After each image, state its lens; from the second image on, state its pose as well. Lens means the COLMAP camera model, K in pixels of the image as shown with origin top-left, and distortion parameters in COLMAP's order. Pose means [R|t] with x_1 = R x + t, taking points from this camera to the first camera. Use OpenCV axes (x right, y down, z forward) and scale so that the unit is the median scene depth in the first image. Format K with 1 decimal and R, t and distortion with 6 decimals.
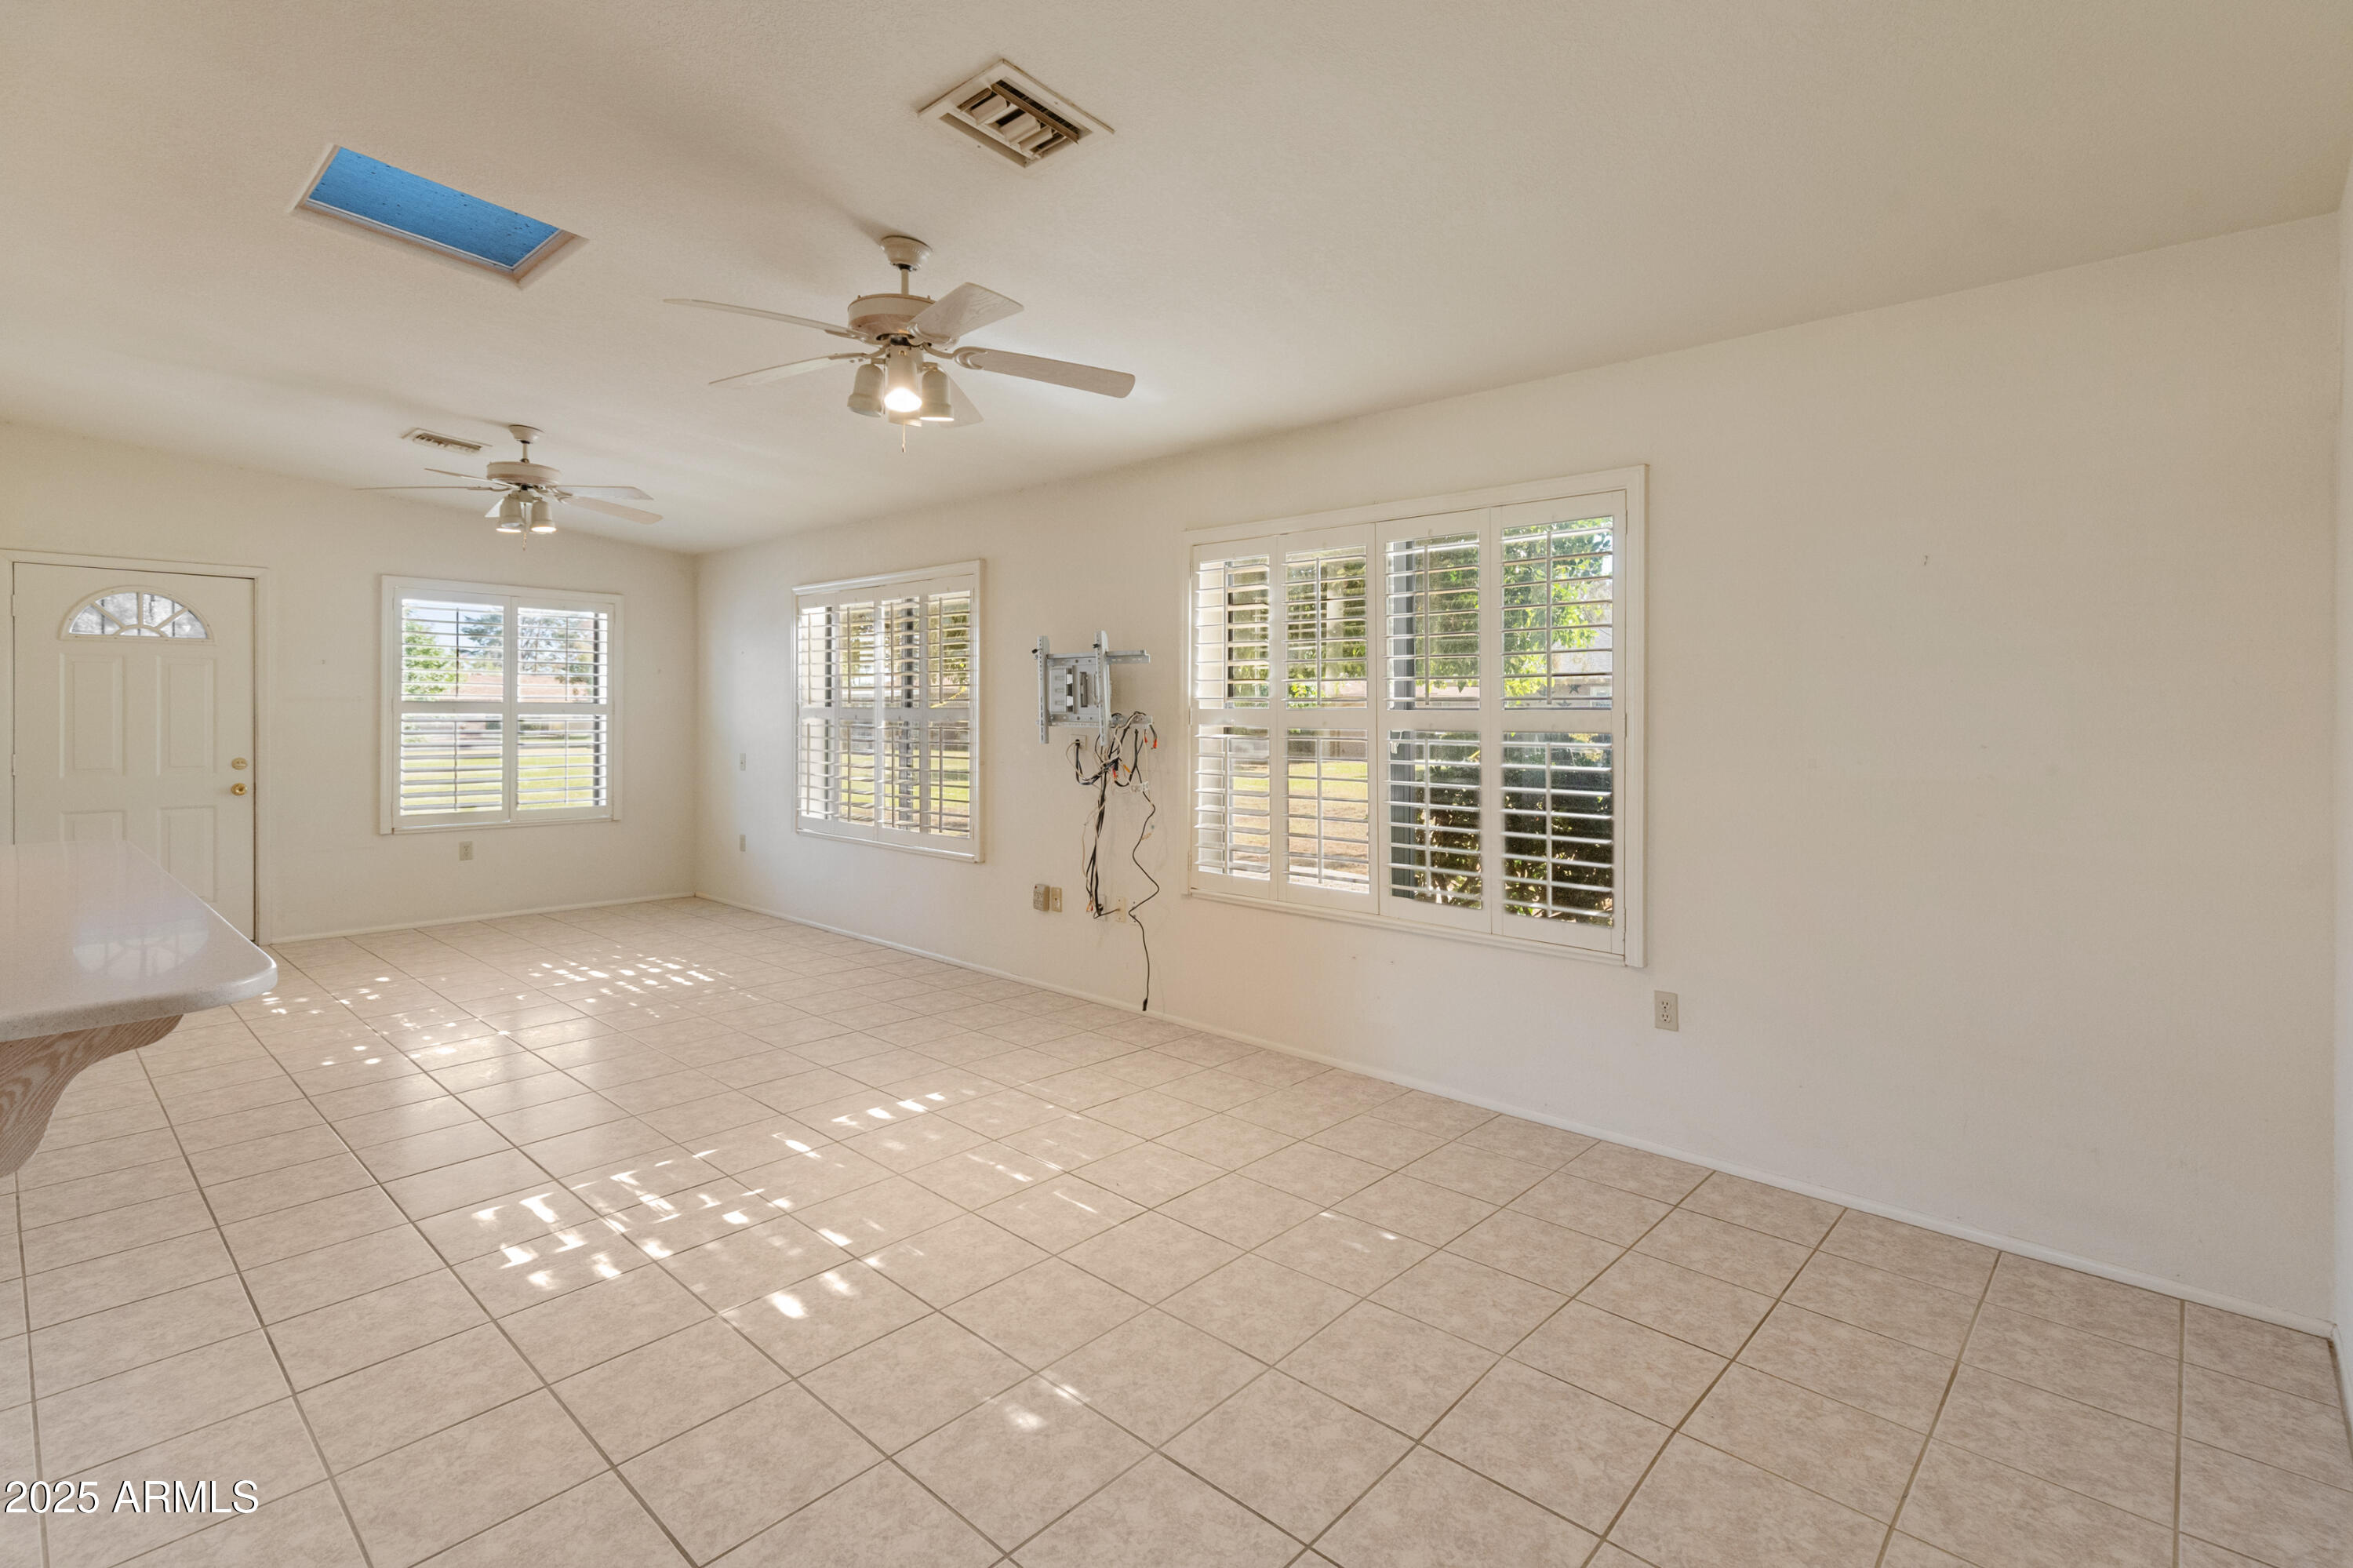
lens RADIAL K [[1103.3, 0, 1169.9], [0, 1103.3, 707.3], [0, 0, 1]] dist [0.000677, -0.000668]
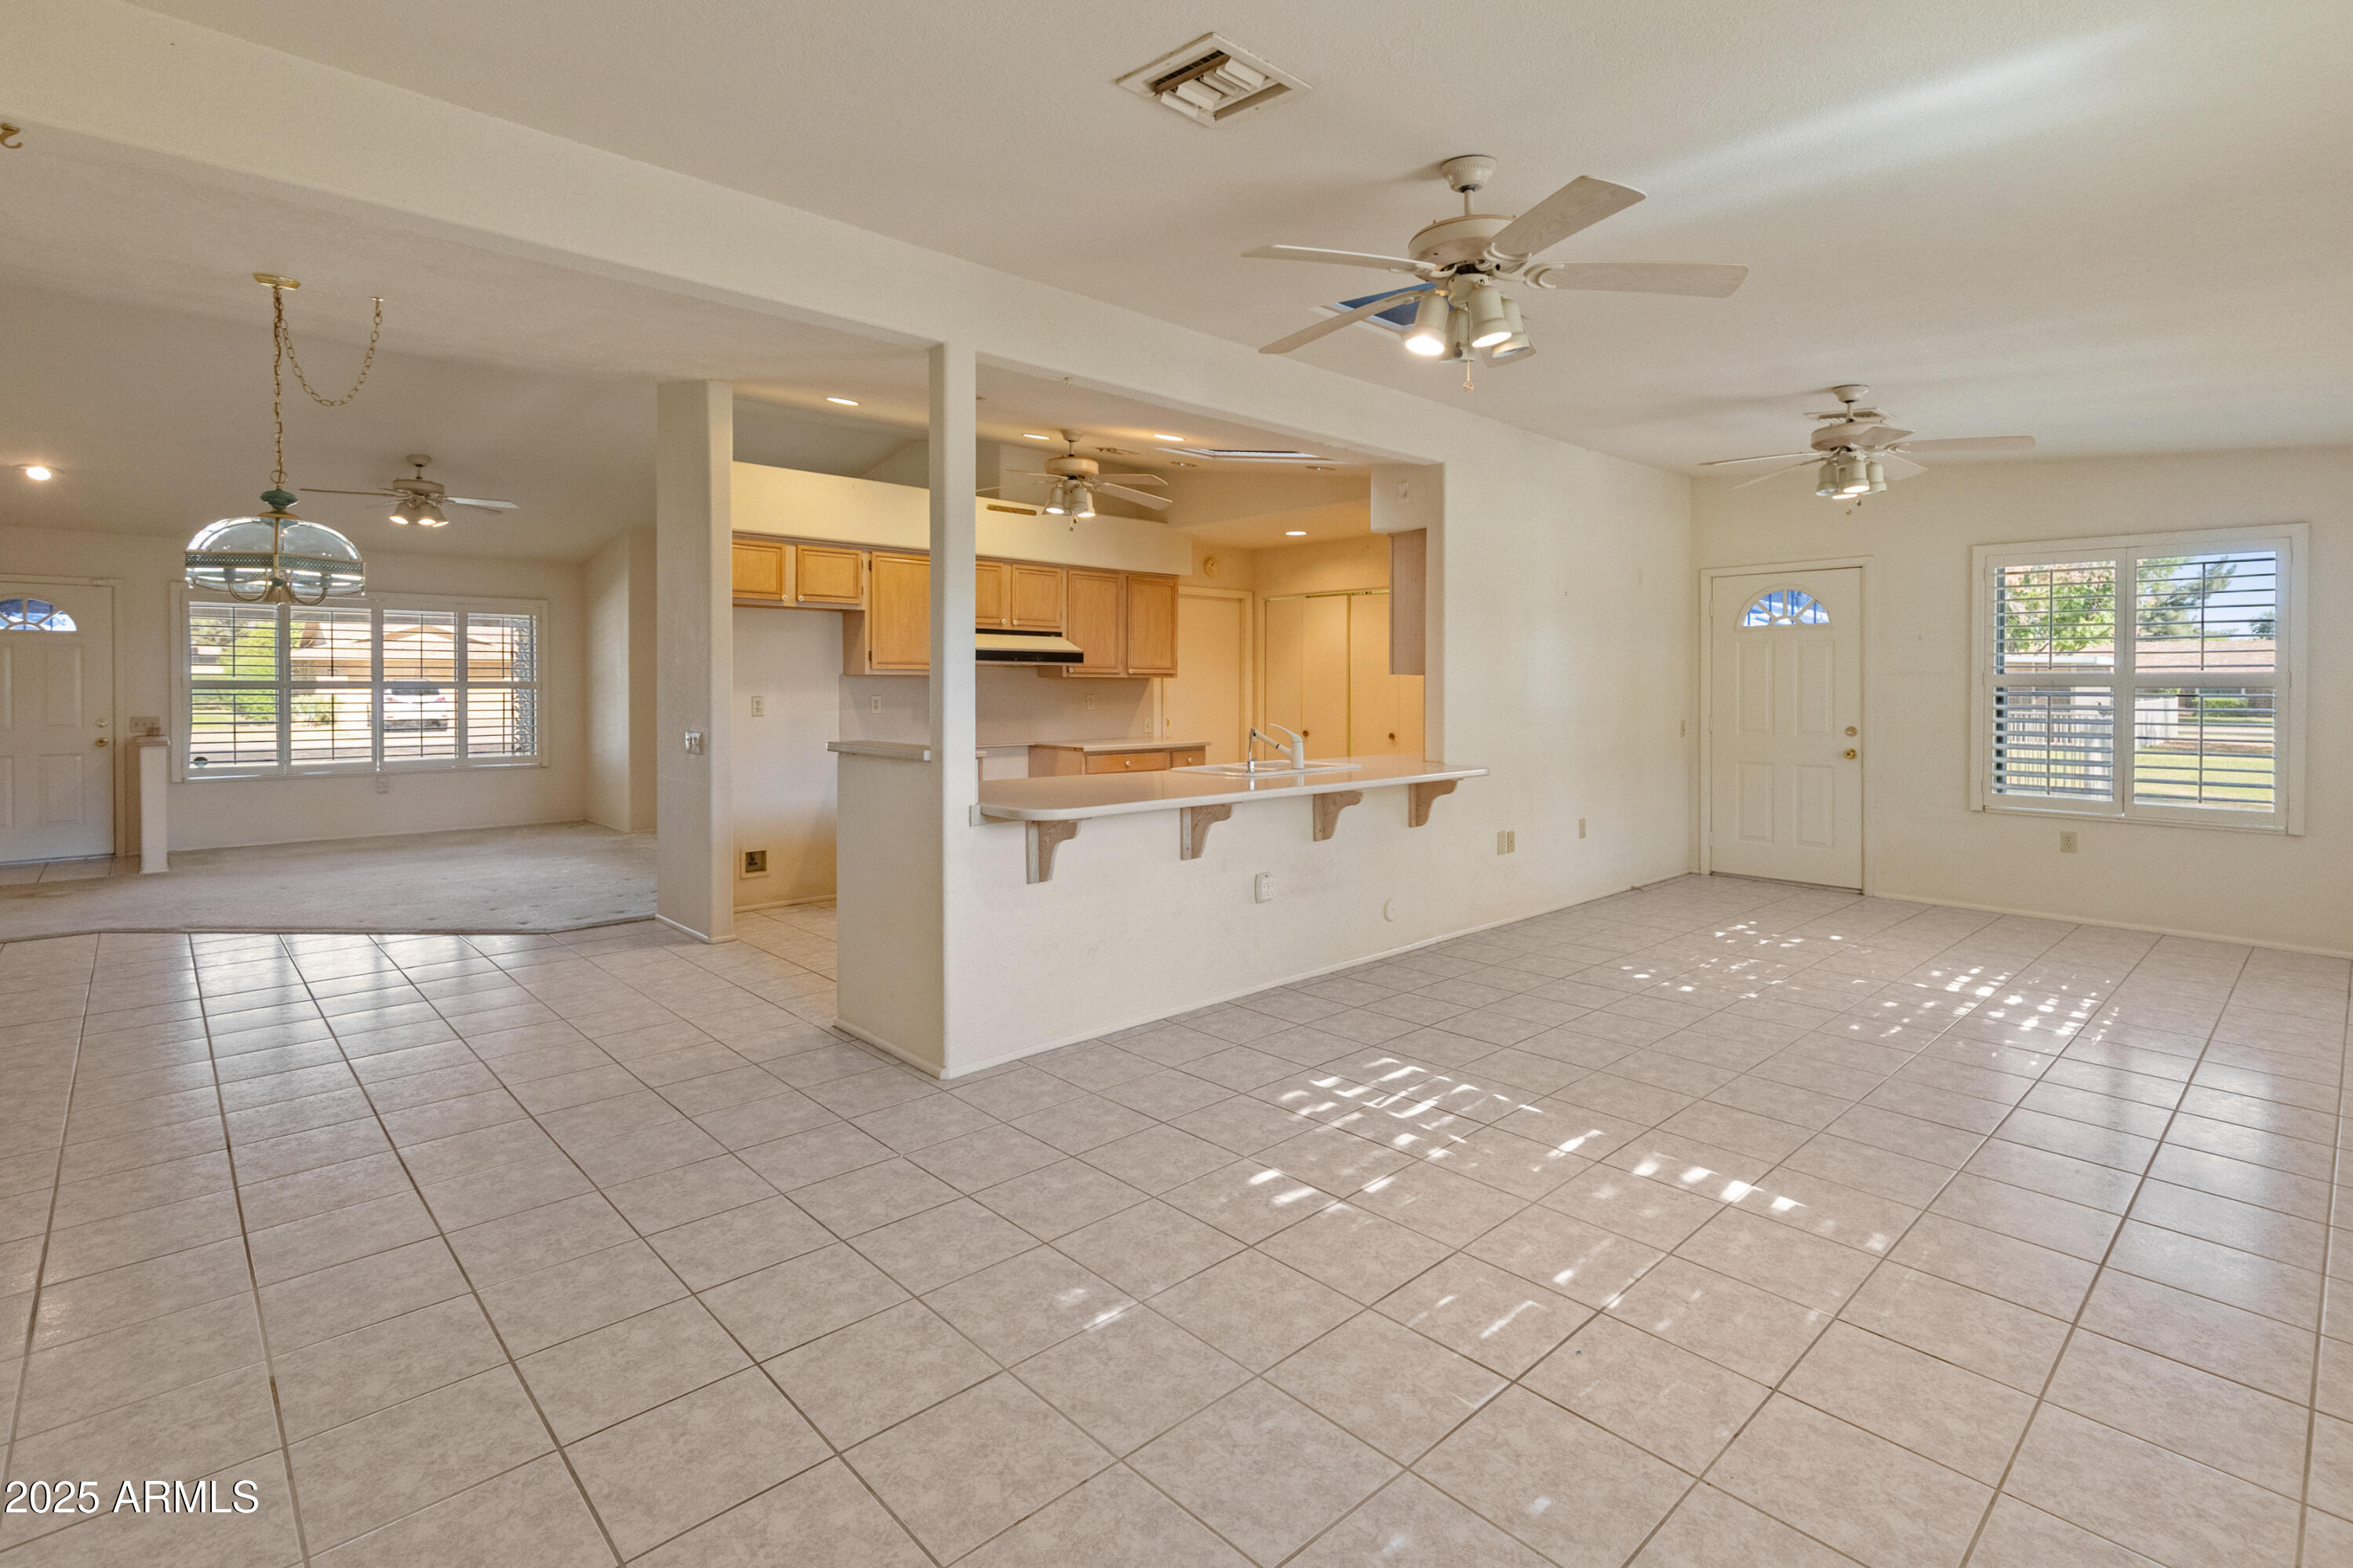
lens RADIAL K [[1099.1, 0, 1195.8], [0, 1099.1, 692.8], [0, 0, 1]] dist [0.000330, -0.000665]
pose [[-0.068032, 0.002705, -0.997680, 0.594034], [0.002309, 0.999994, 0.002554, 0.012985], [0.997680, -0.002129, -0.068037, 0.727735]]
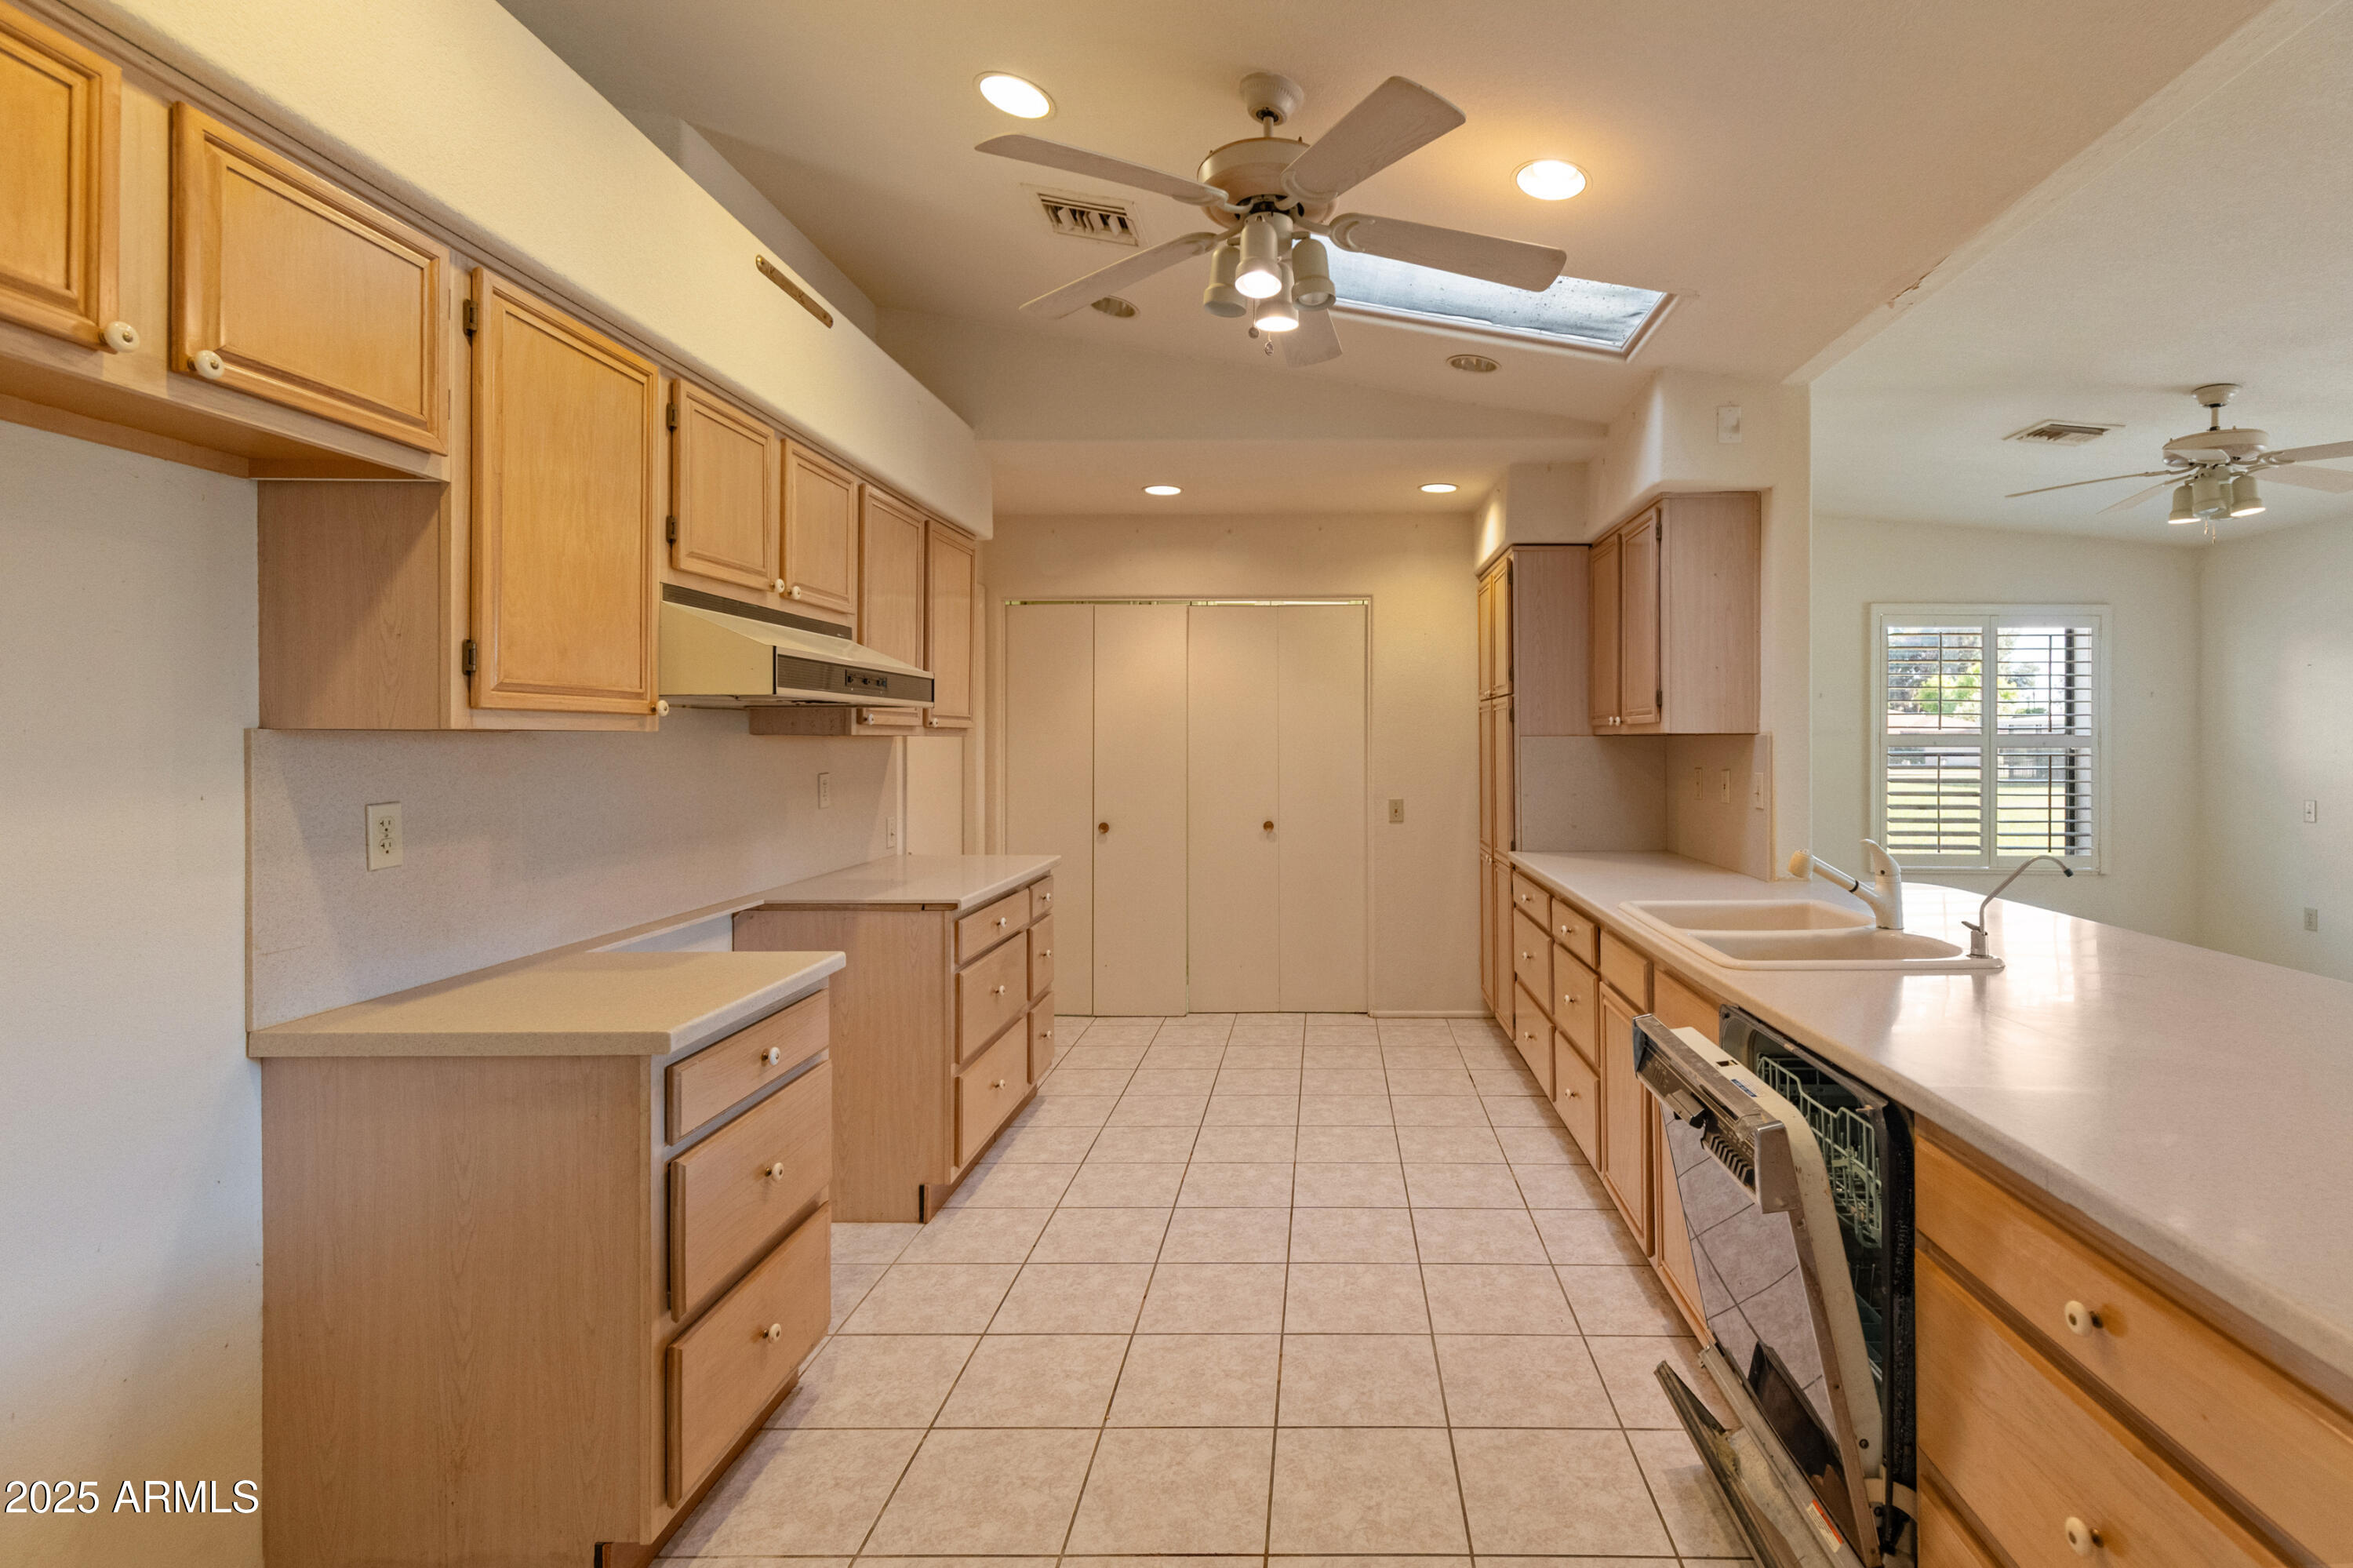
lens RADIAL K [[1125.0, 0, 1322.7], [0, 1125.0, 732.0], [0, 0, 1]] dist [0.011989, -0.000506]
pose [[0.682858, -0.008830, -0.730498, -0.611953], [0.006142, 0.999961, -0.006346, -0.008008], [0.730526, -0.000154, 0.682885, -0.032835]]
